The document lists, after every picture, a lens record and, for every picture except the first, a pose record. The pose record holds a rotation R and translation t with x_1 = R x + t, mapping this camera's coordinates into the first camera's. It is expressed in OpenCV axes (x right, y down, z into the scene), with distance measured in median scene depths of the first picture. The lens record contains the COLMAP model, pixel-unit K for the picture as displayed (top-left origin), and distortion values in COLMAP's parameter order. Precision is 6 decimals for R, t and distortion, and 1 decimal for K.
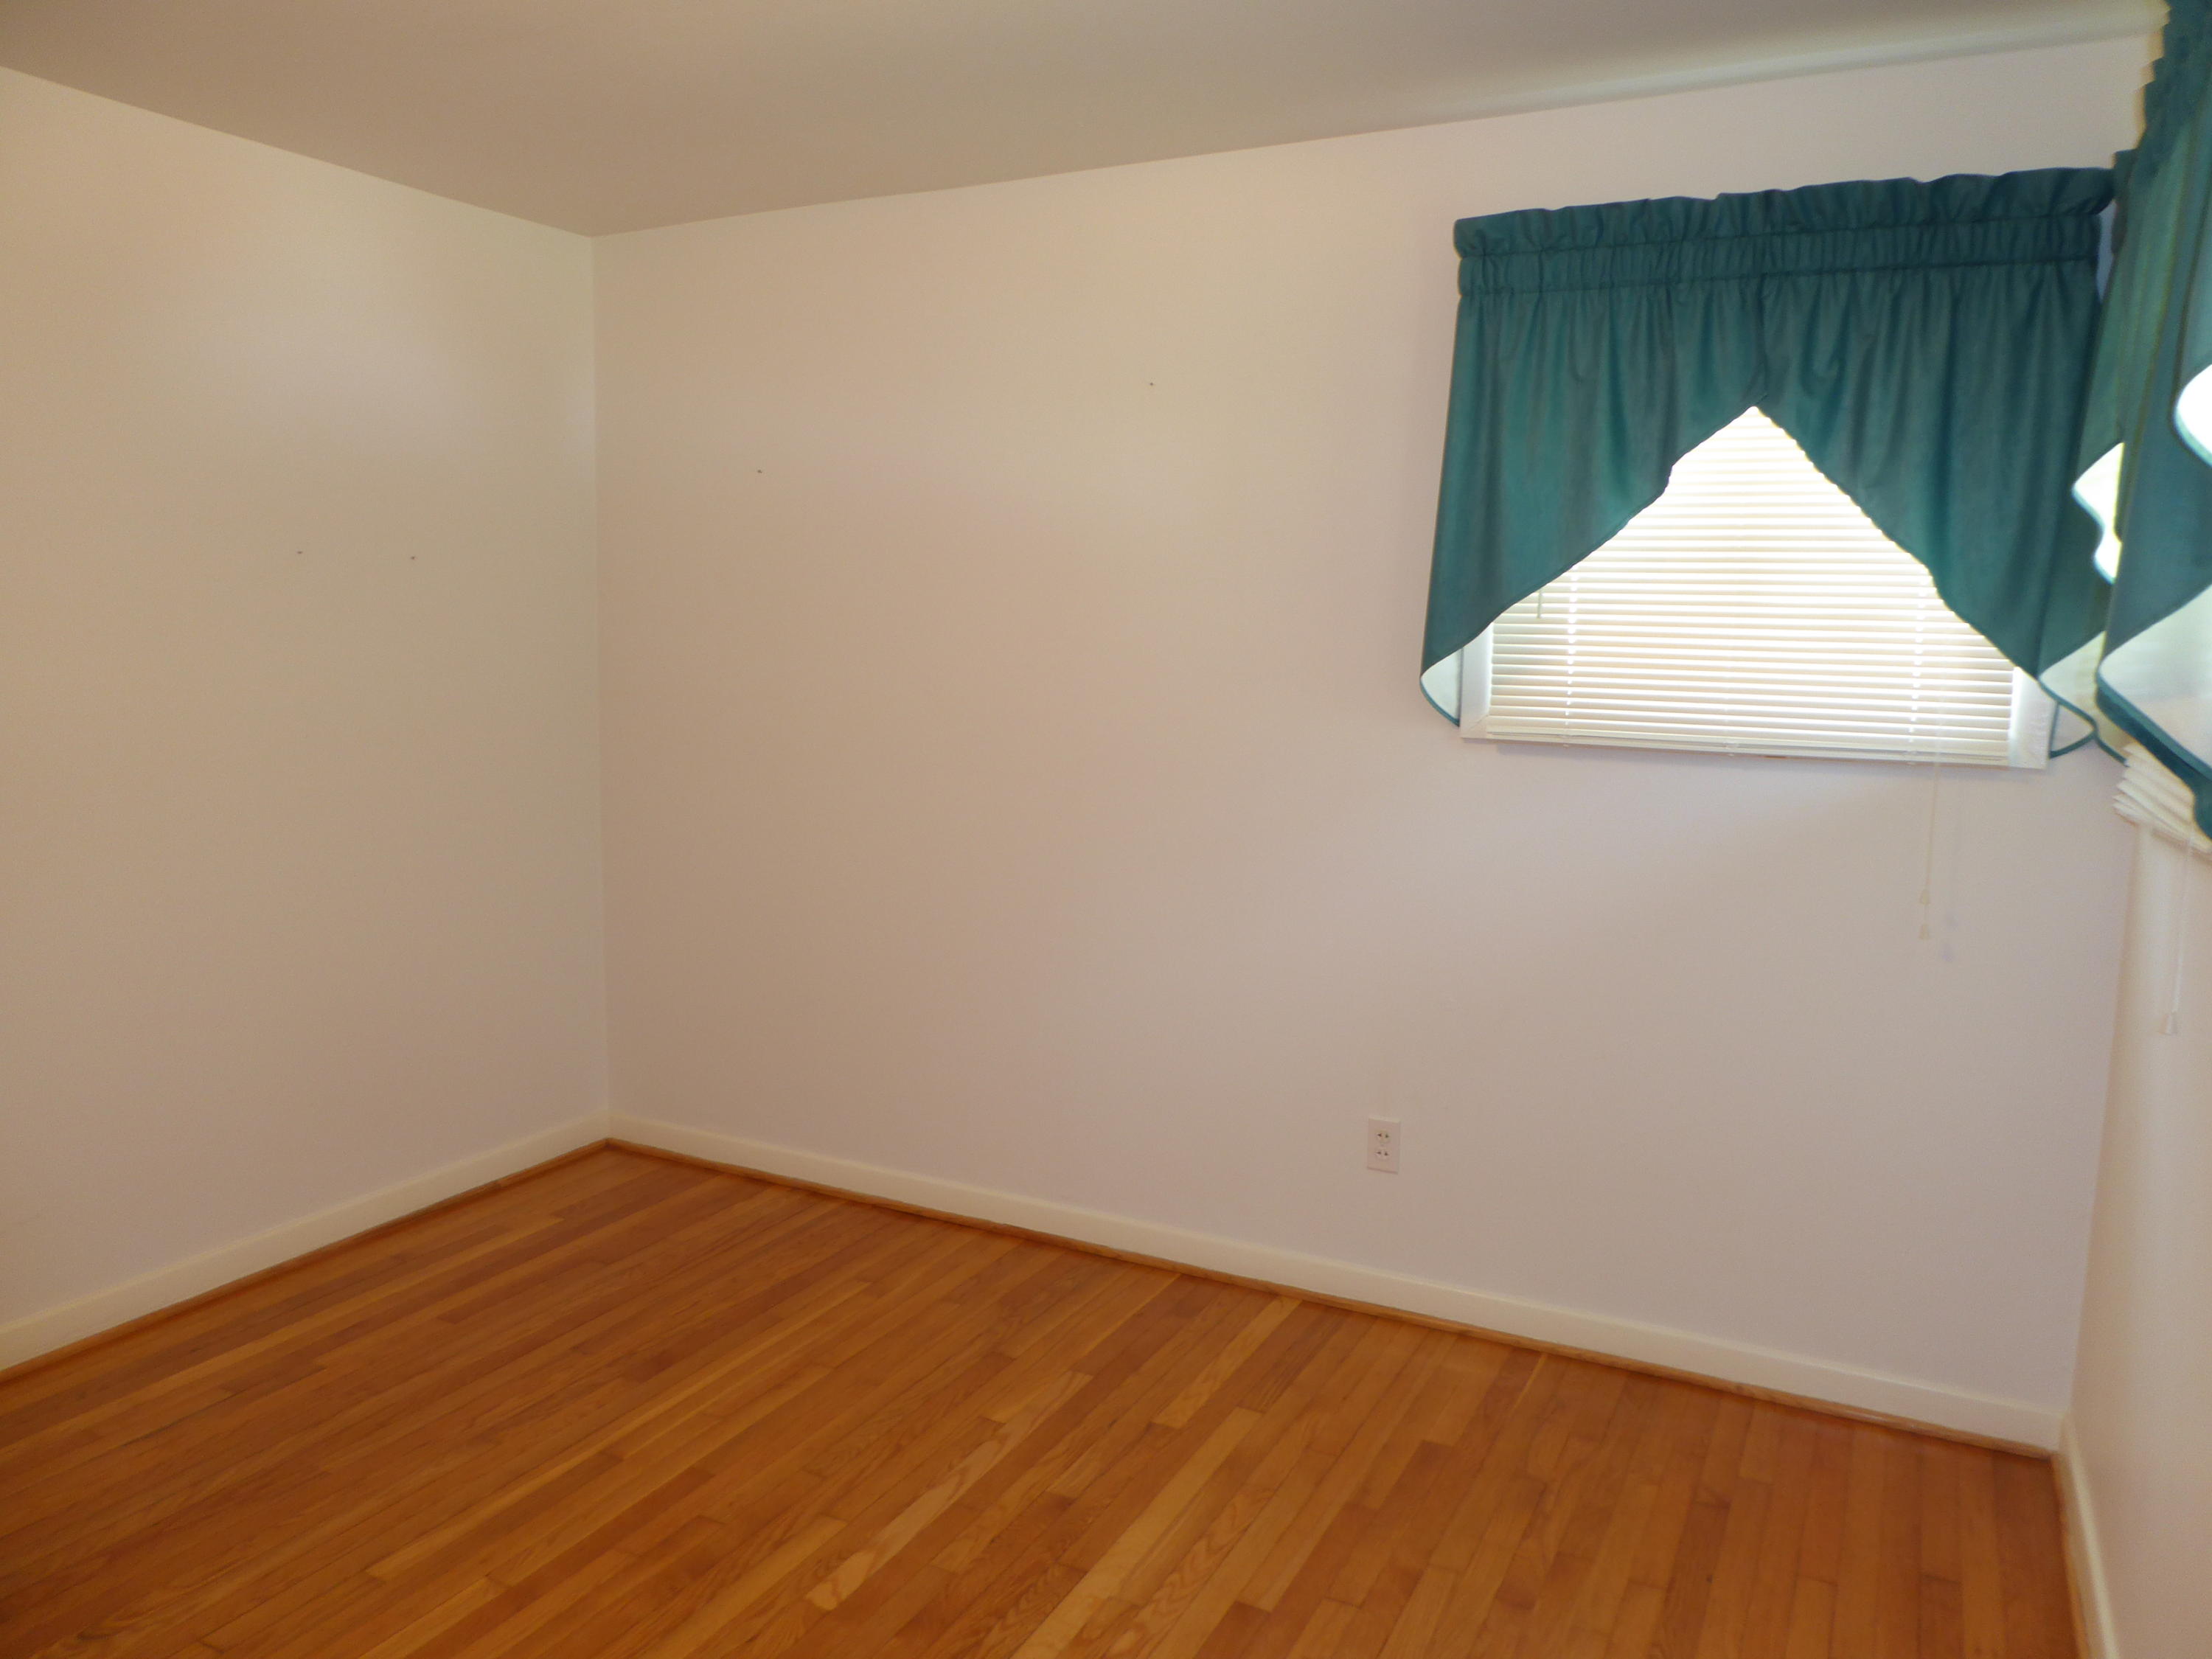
lens RADIAL K [[1583.2, 0, 1104.6], [0, 1583.2, 822.9], [0, 0, 1]] dist [-0.027281, 0.004777]
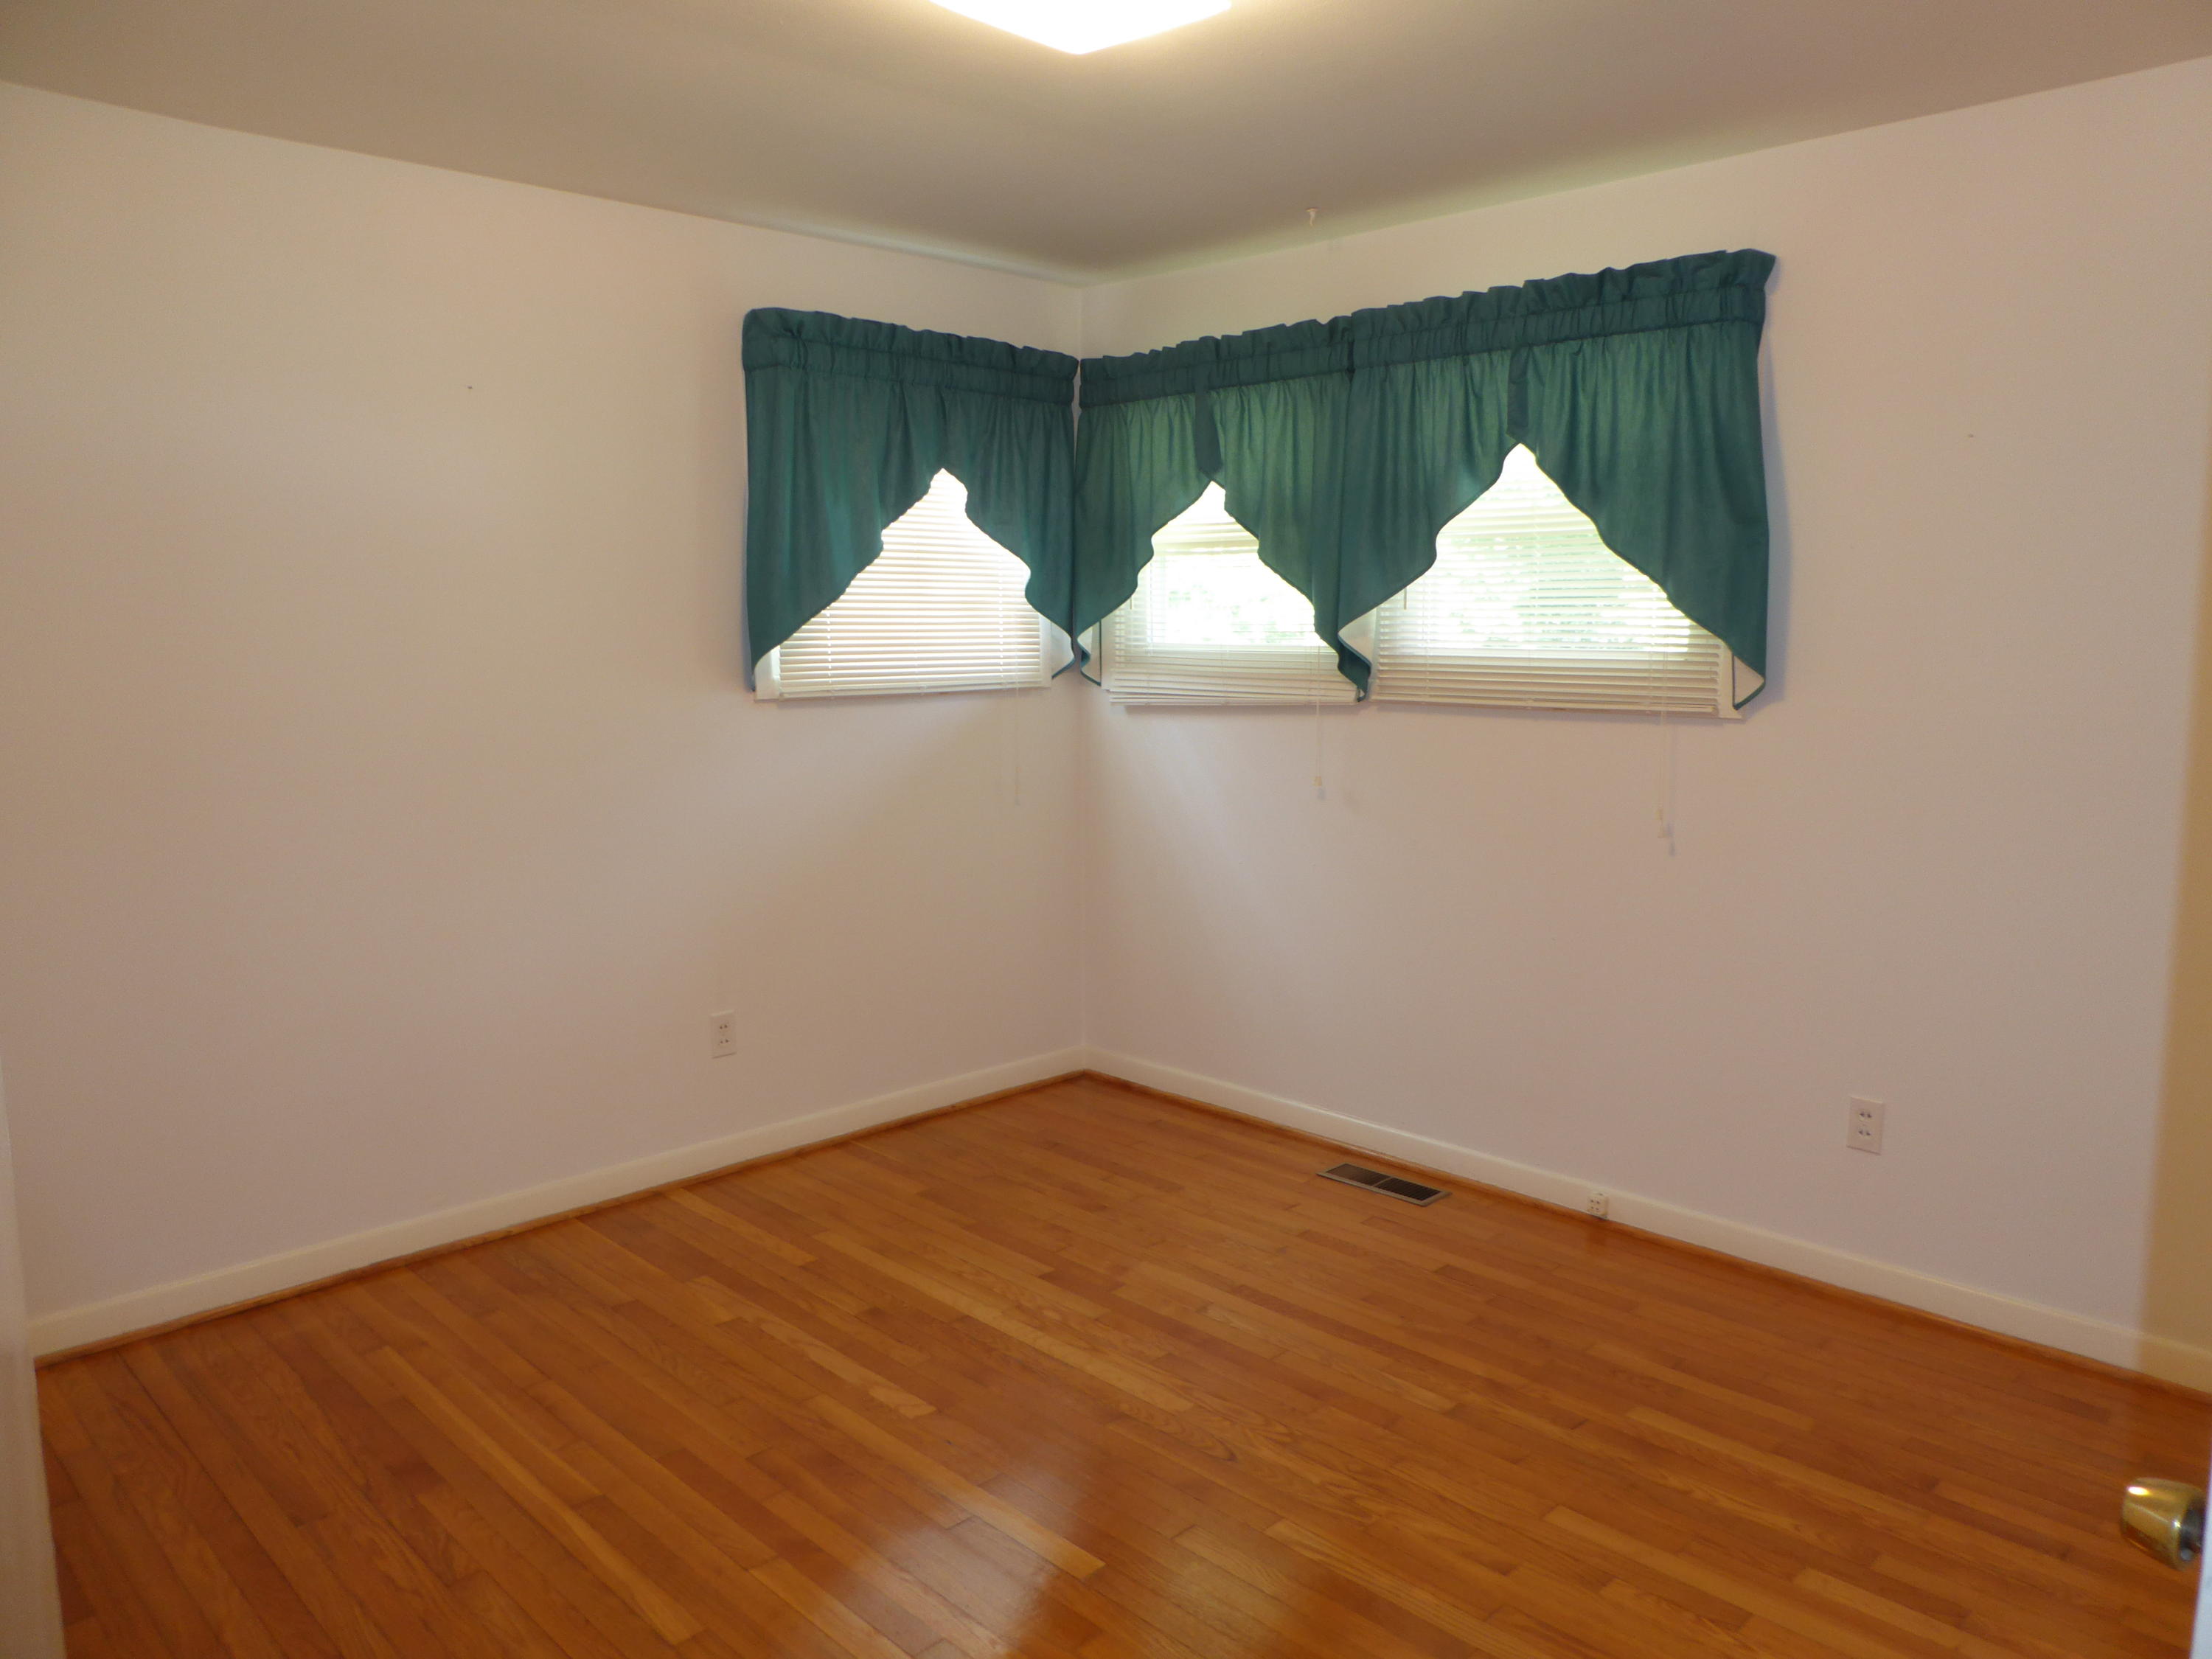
lens RADIAL K [[1583.2, 0, 1105.1], [0, 1583.2, 832.1], [0, 0, 1]] dist [-0.027281, 0.004777]
pose [[0.308778, -0.138526, 0.940993, -1.051145], [0.139068, 0.985280, 0.099412, -0.040901], [-0.940913, 0.100166, 0.323497, 0.368274]]
